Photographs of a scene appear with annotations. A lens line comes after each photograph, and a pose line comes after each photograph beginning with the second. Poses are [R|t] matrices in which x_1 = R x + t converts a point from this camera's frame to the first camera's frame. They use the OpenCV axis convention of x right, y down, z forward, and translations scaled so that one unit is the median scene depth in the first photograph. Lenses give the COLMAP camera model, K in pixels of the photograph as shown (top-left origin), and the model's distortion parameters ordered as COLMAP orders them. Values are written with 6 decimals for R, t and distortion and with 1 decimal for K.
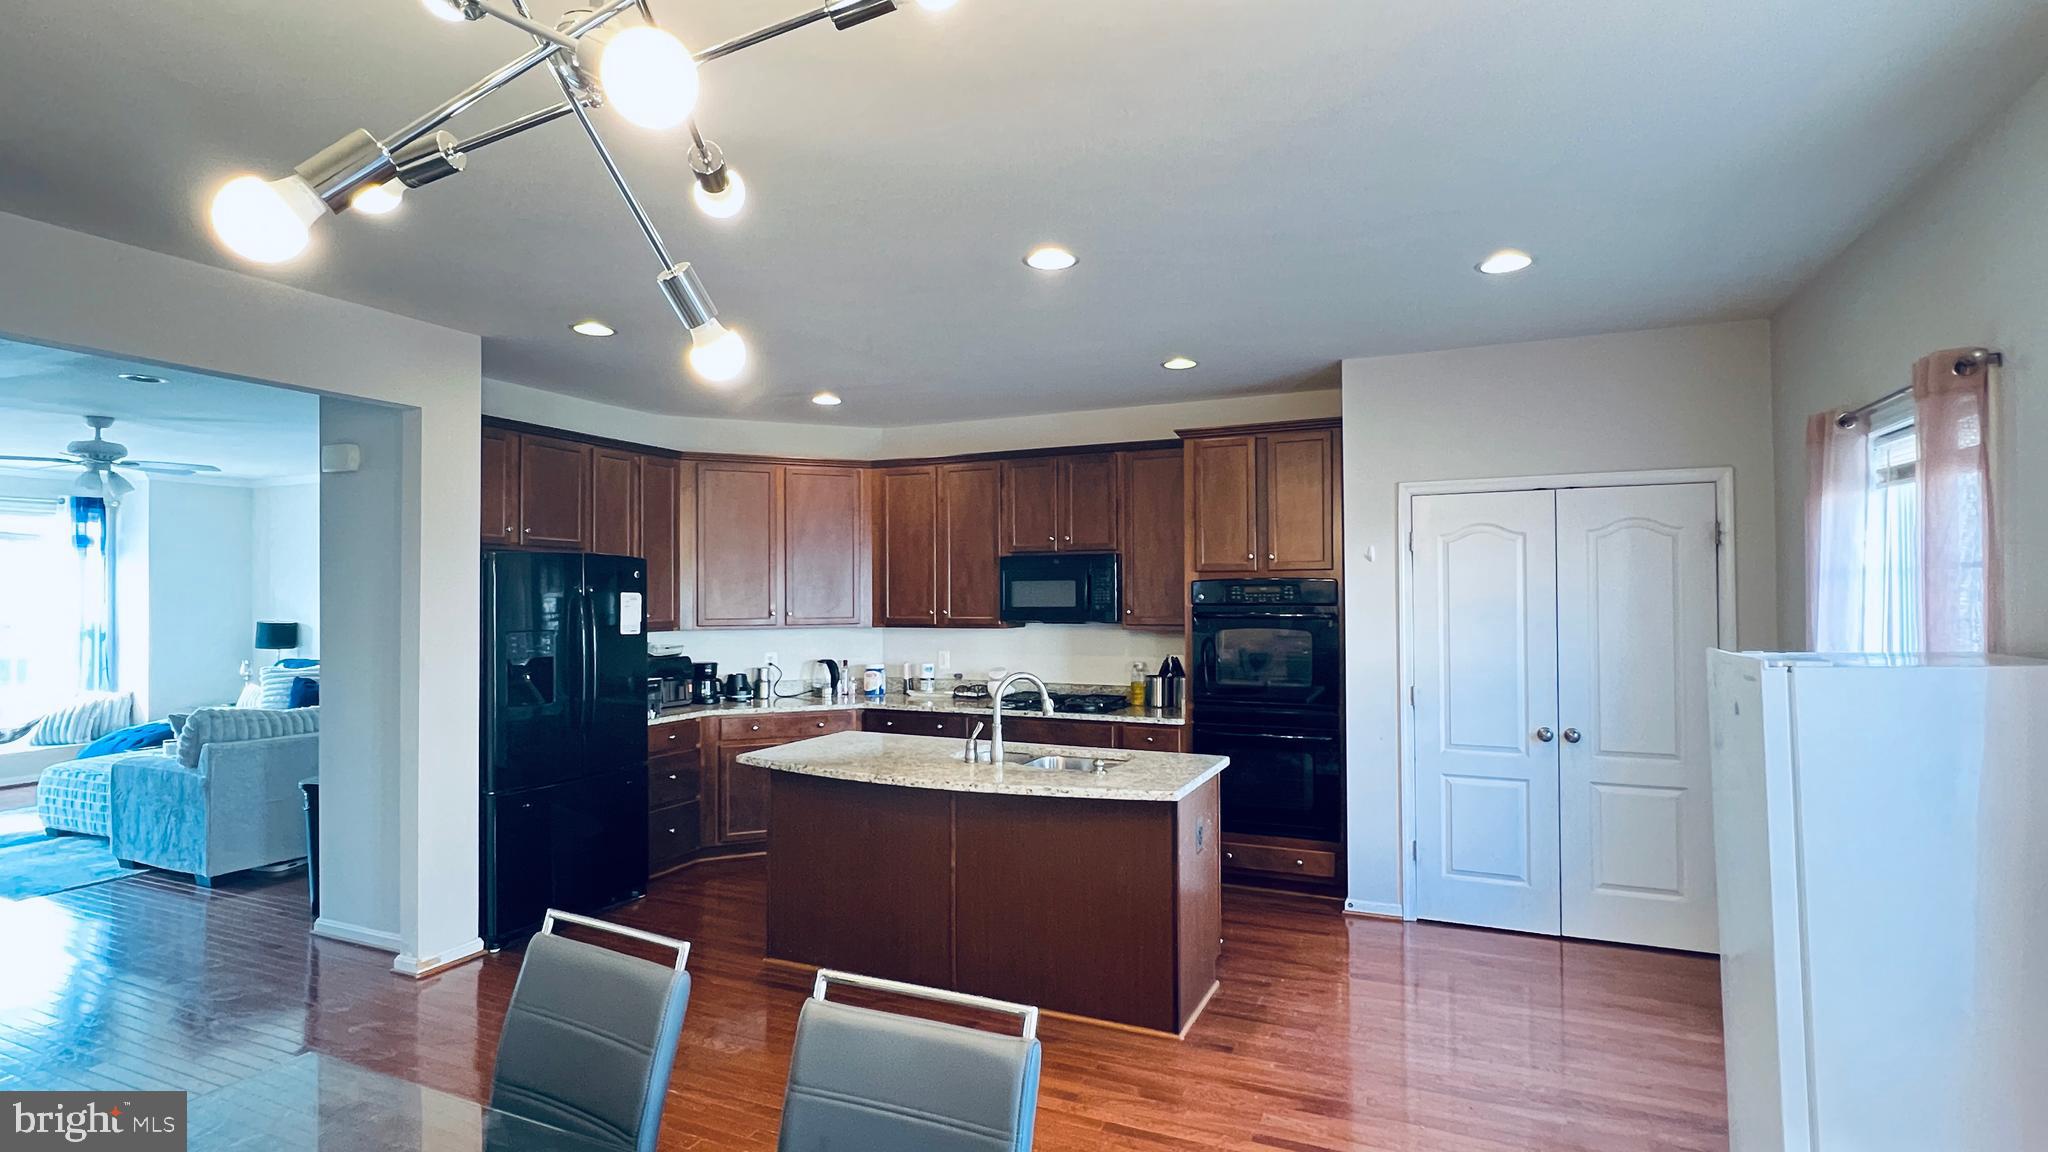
lens RADIAL K [[980.3, 0, 1027.8], [0, 980.3, 577.8], [0, 0, 1]] dist [0.002472, 0.000247]
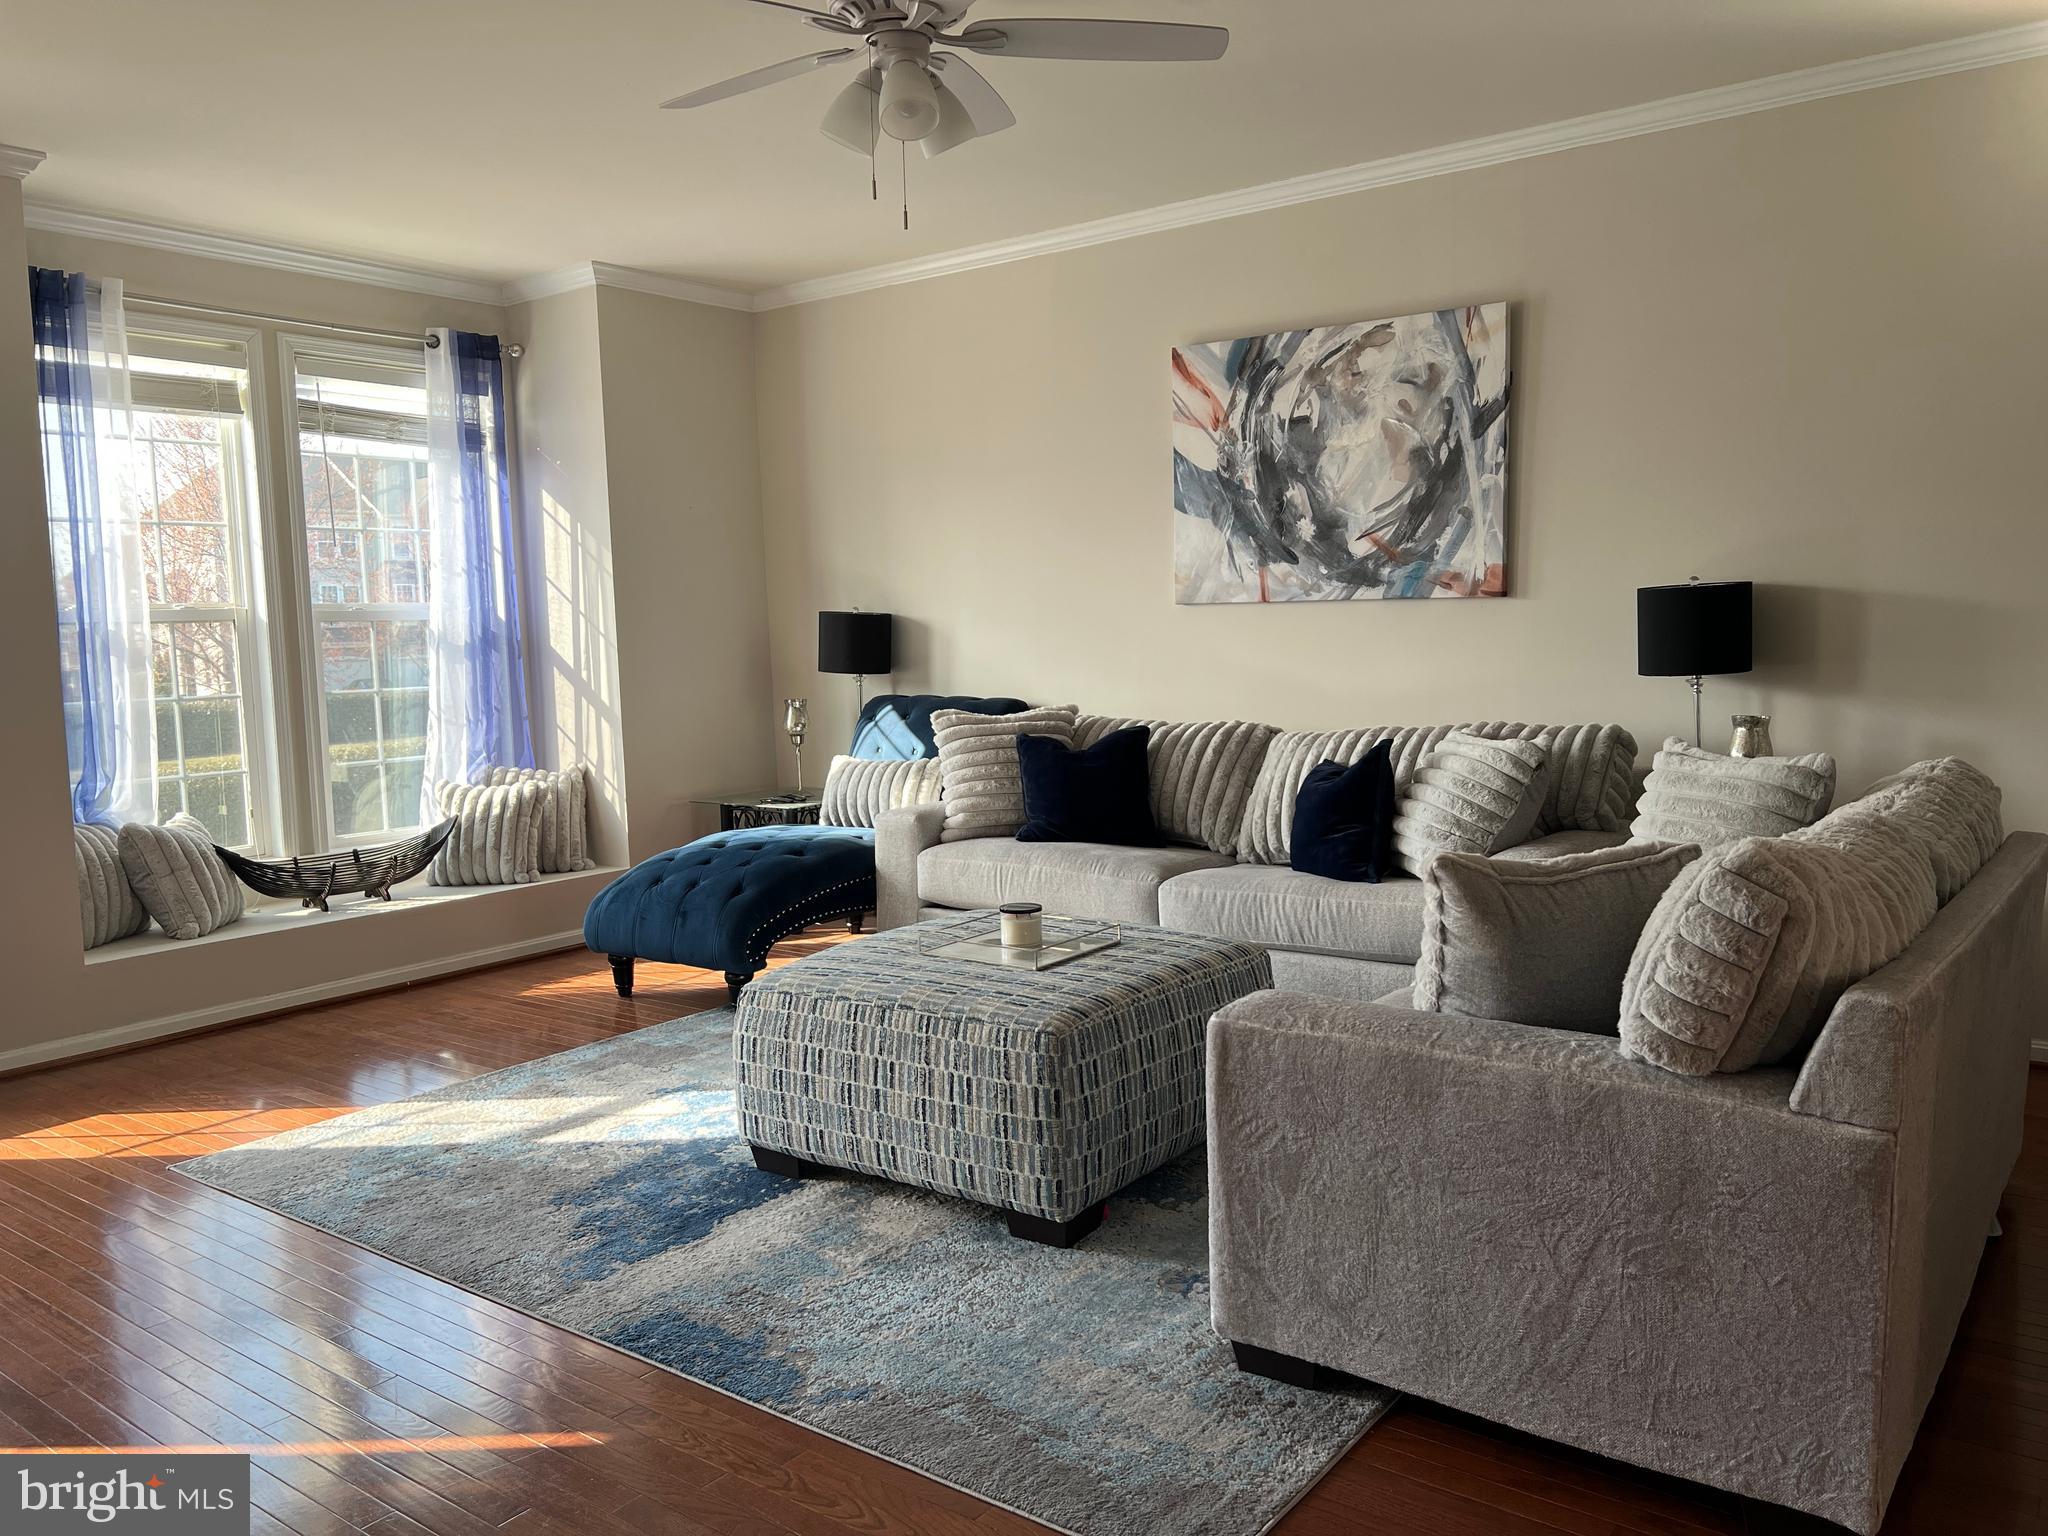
lens RADIAL K [[1541.0, 0, 1017.2], [0, 1541.0, 773.5], [0, 0, 1]] dist [0.057176, -0.061074]
pose [[0.973562, 0.000037, -0.228425, -0.303446], [0.027149, 0.992893, 0.115872, 0.021841], [0.226806, -0.119010, 0.966642, 0.192149]]
